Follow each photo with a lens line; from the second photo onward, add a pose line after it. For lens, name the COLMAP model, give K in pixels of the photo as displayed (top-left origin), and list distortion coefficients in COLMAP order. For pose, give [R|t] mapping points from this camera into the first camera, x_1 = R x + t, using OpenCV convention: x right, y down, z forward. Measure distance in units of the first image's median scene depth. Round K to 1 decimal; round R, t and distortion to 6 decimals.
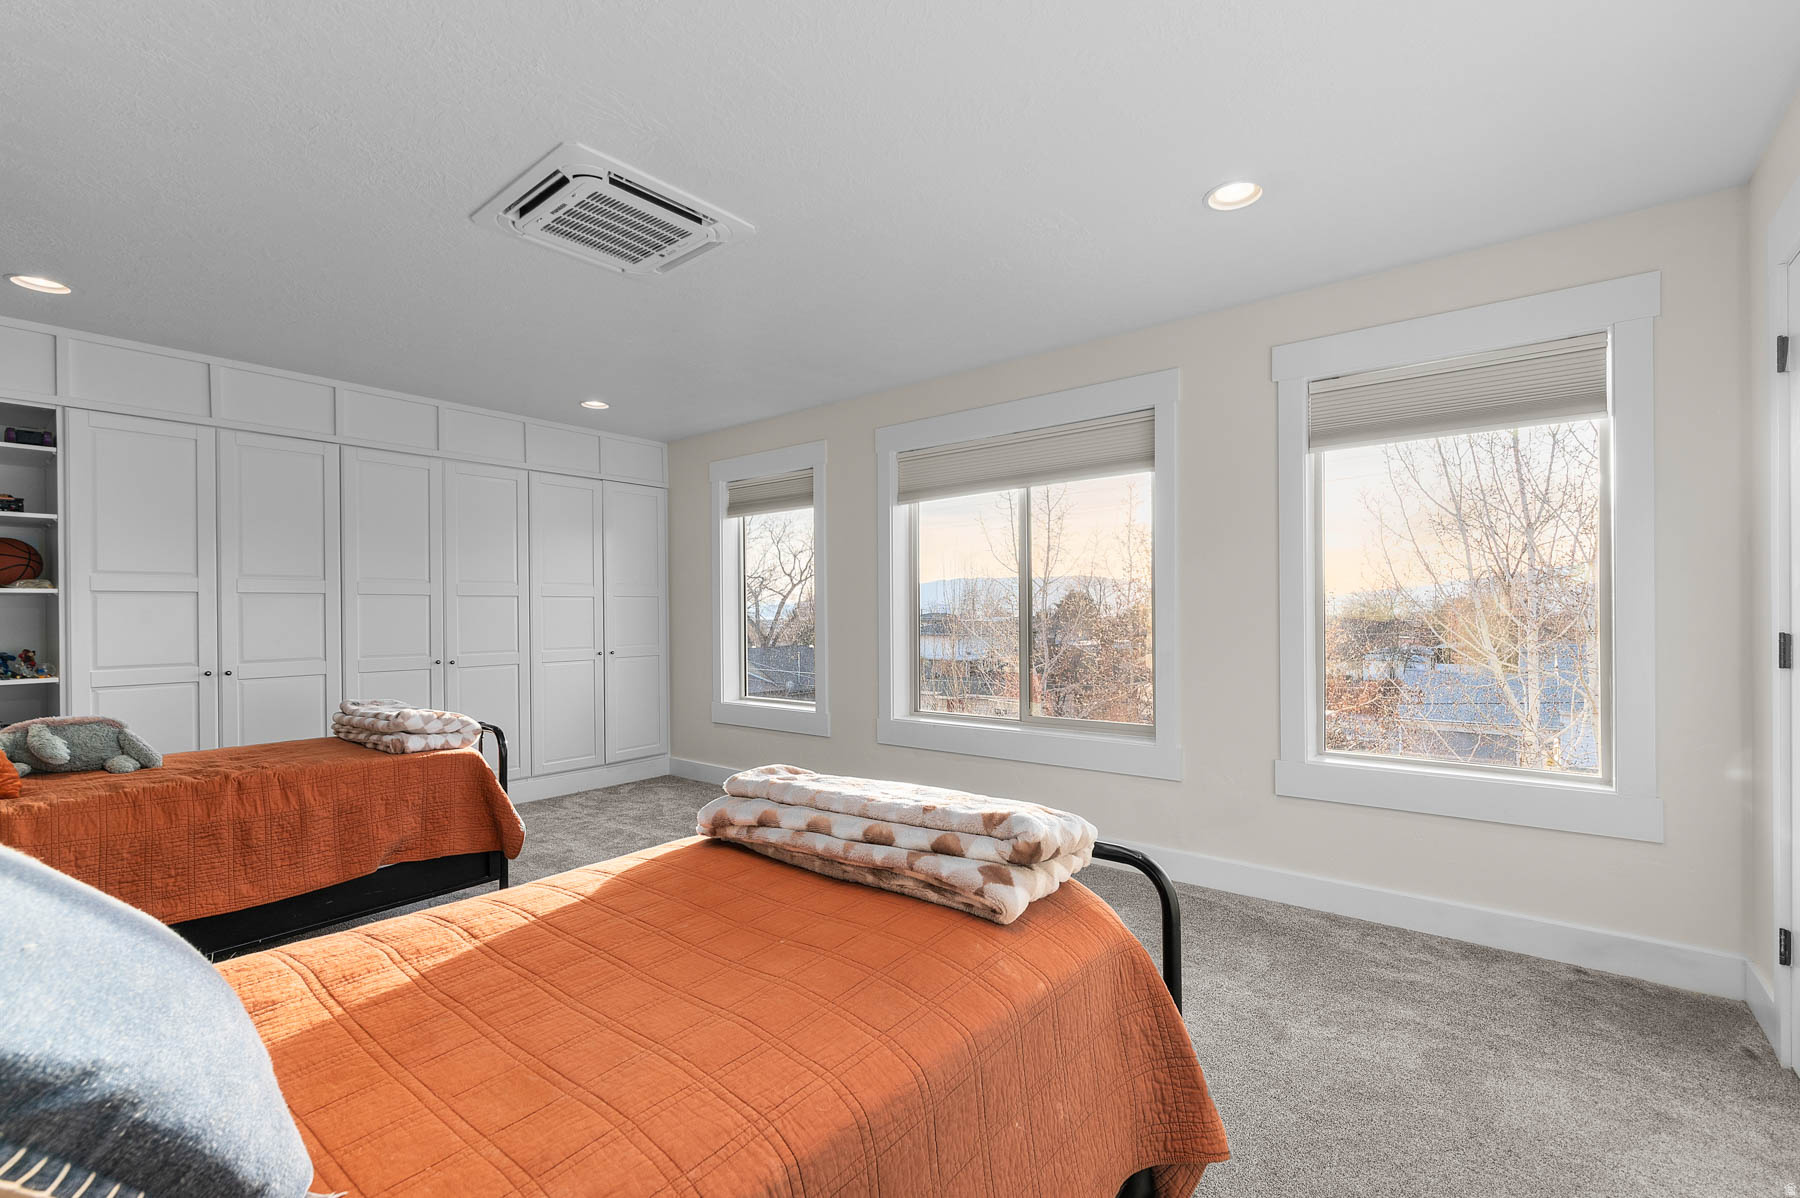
lens RADIAL K [[787.9, 0, 903.0], [0, 787.9, 613.5], [0, 0, 1]] dist [0.026255, 0.000069]
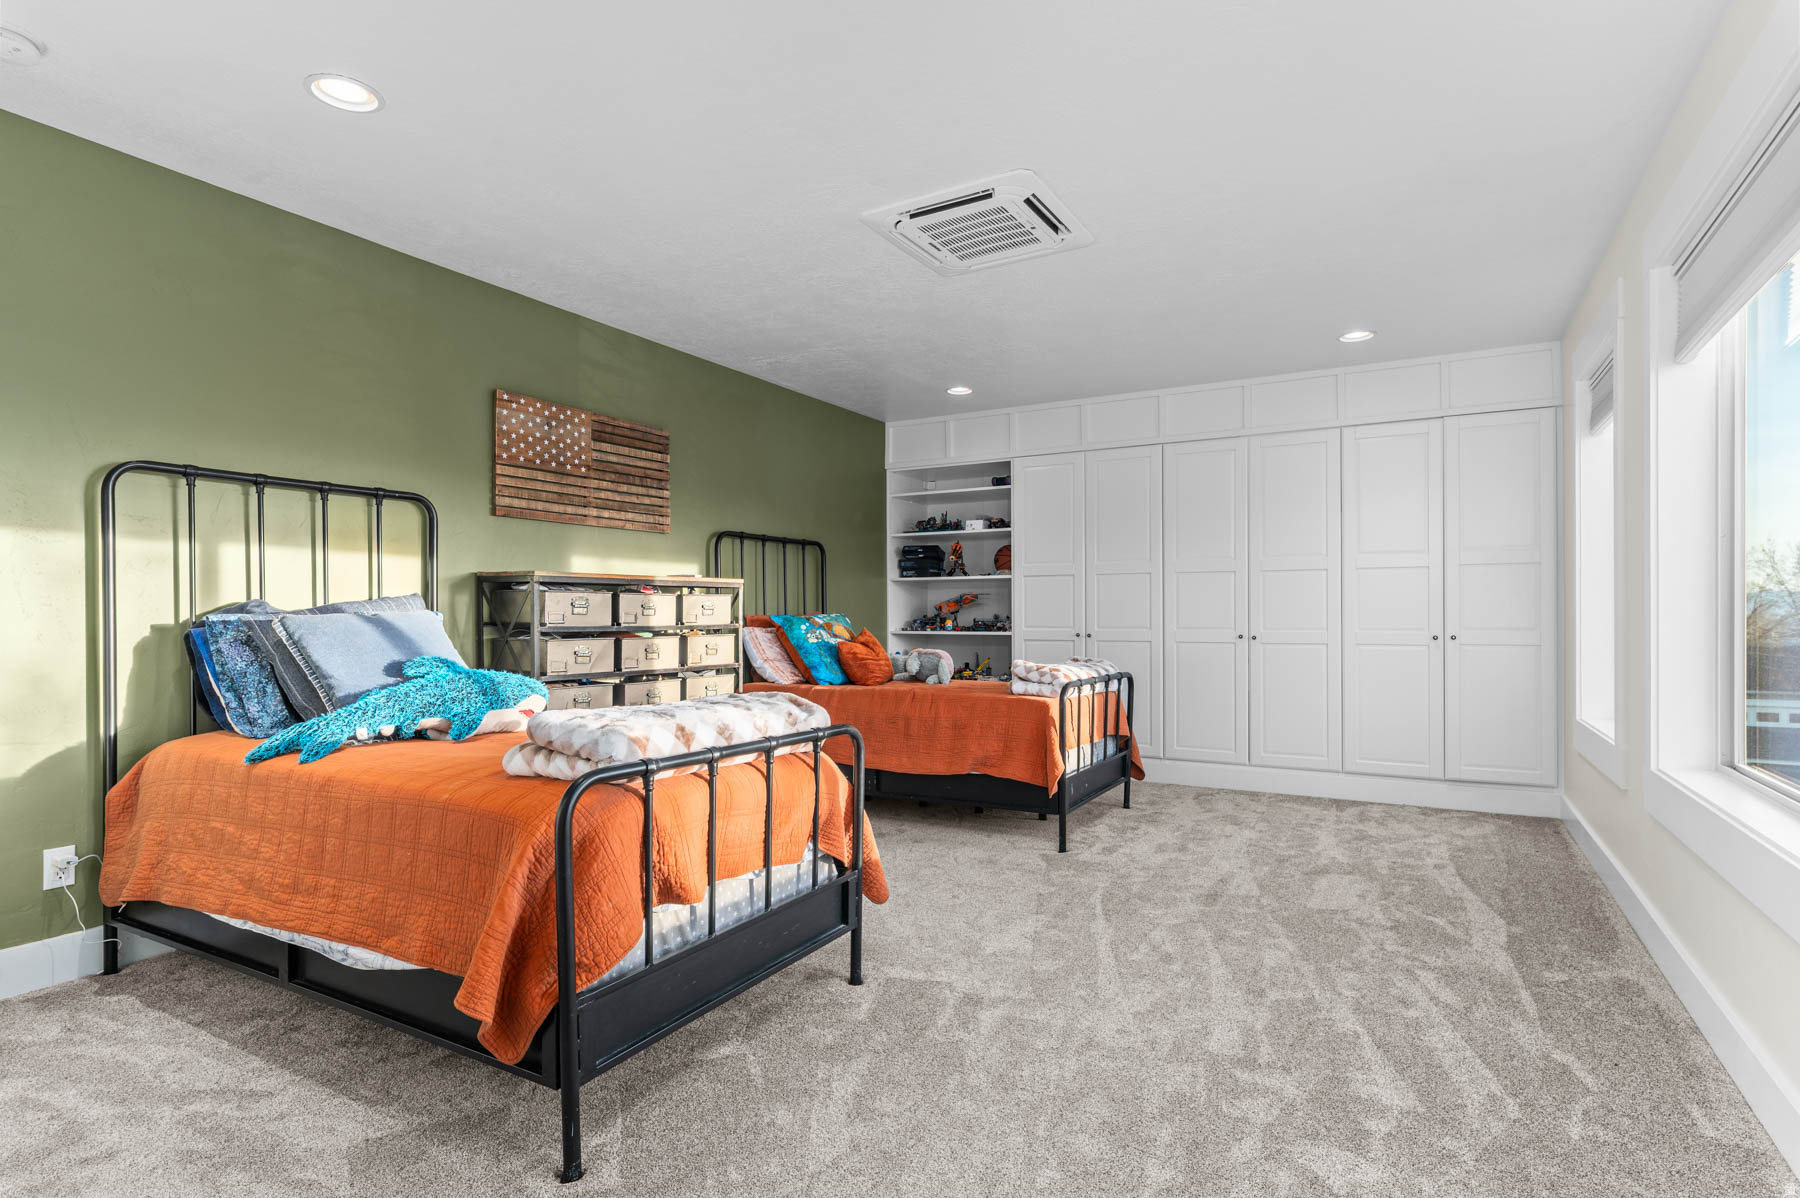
lens RADIAL K [[911.2, 0, 916.5], [0, 911.2, 617.6], [0, 0, 1]] dist [-0.002165, 0.000072]
pose [[0.159878, 0.015885, -0.987009, 0.753281], [-0.002073, 0.999874, 0.015757, 0.030234], [0.987135, -0.000473, 0.159891, 0.593709]]
